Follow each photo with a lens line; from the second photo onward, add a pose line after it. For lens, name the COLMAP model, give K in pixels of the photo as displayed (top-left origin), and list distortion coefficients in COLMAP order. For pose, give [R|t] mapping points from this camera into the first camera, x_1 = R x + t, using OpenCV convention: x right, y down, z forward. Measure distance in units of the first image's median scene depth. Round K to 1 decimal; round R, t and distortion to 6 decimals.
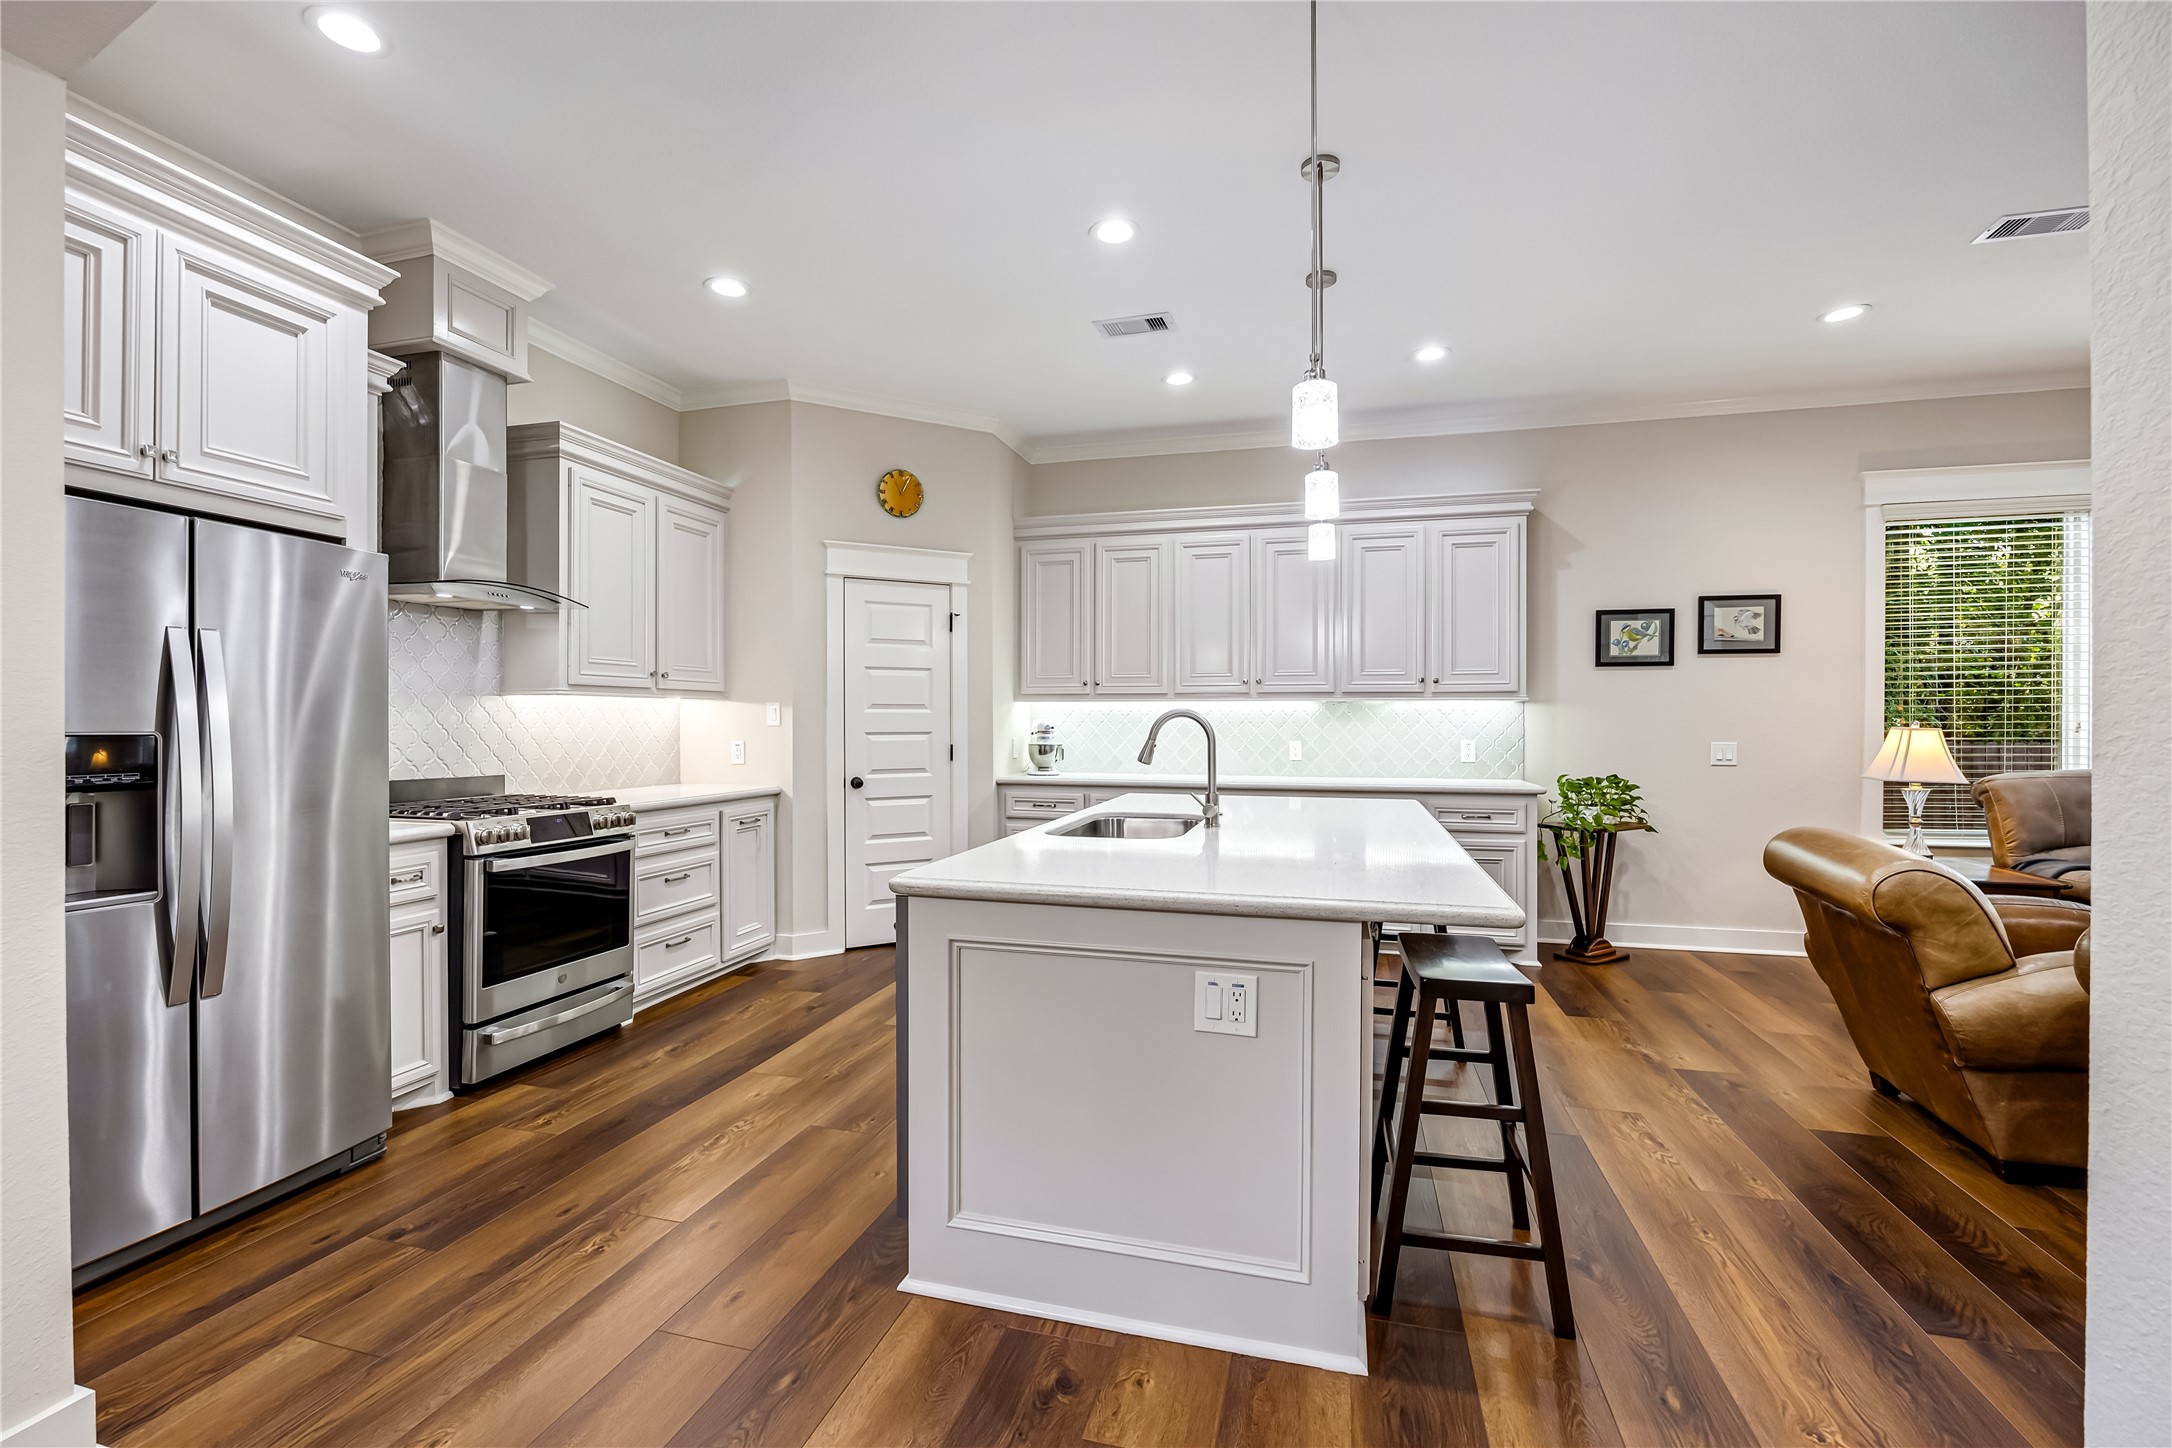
lens RADIAL K [[928.4, 0, 1082.4], [0, 928.4, 724.2], [0, 0, 1]] dist [-0.016456, 0.000411]
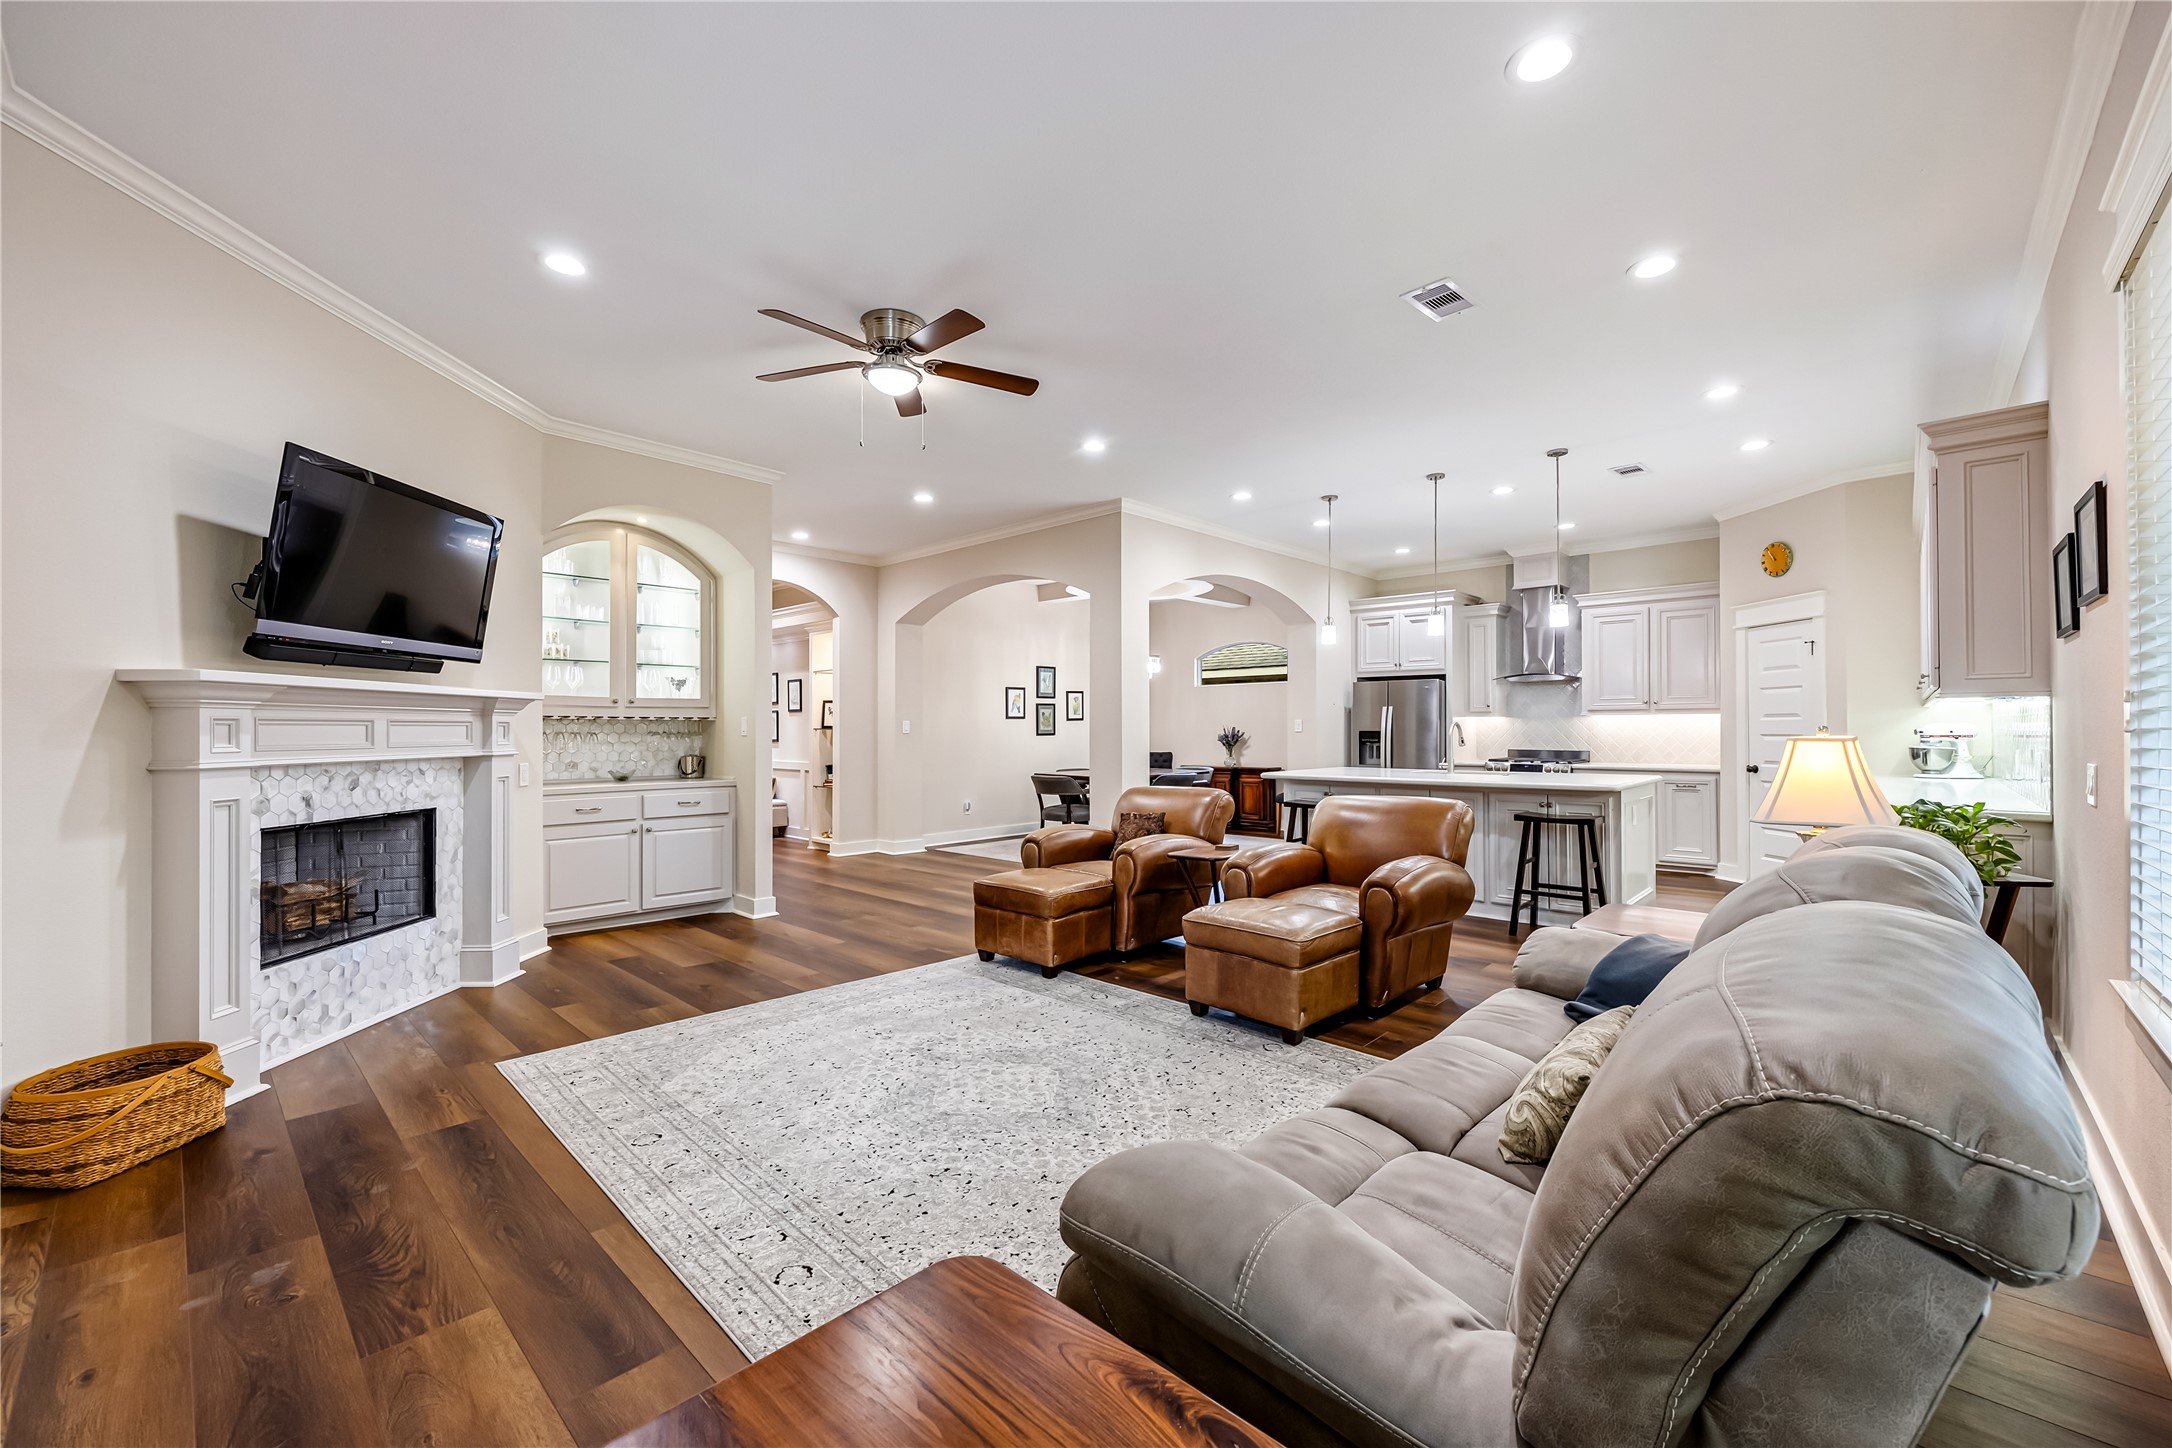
lens RADIAL K [[872.3, 0, 1080.9], [0, 872.3, 732.6], [0, 0, 1]] dist [-0.003694, -0.000148]
pose [[-0.471936, 0.005028, -0.881619, 1.782095], [0.001173, 0.999986, 0.005075, -0.001670], [0.881632, 0.001361, -0.471935, 0.880665]]
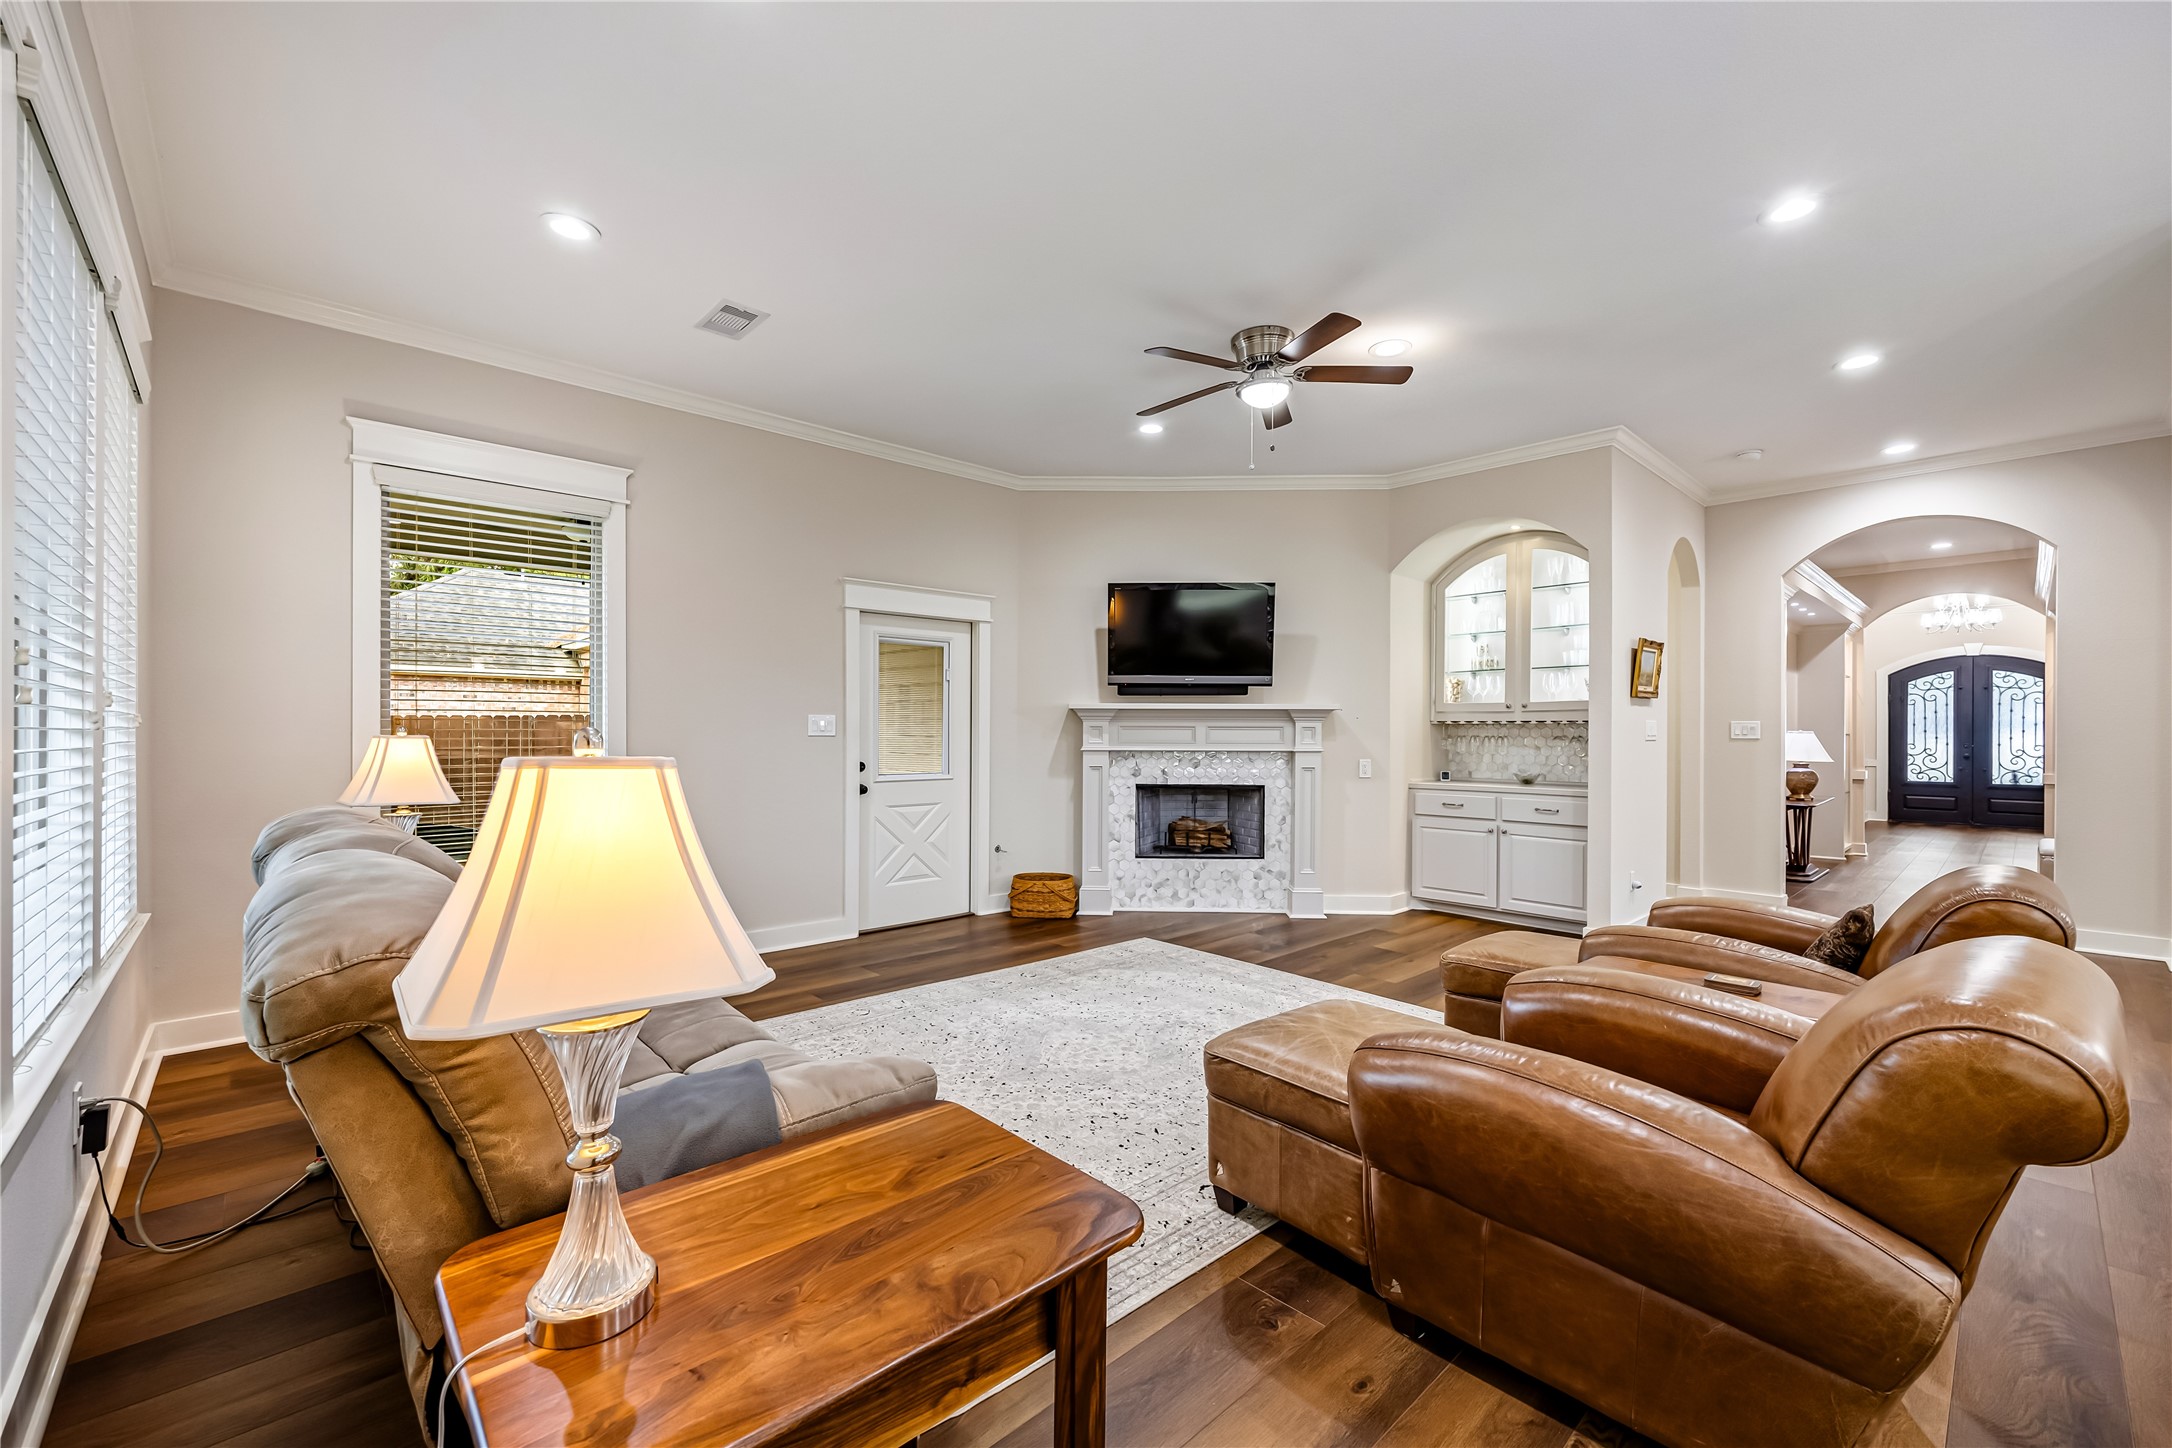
lens RADIAL K [[872.3, 0, 1079.9], [0, 872.3, 733.3], [0, 0, 1]] dist [-0.003694, -0.000148]
pose [[-0.848056, -0.000870, 0.529906, 0.727691], [-0.001565, 0.999998, -0.000863, 0.002289], [-0.529905, -0.001562, -0.848056, 1.184535]]
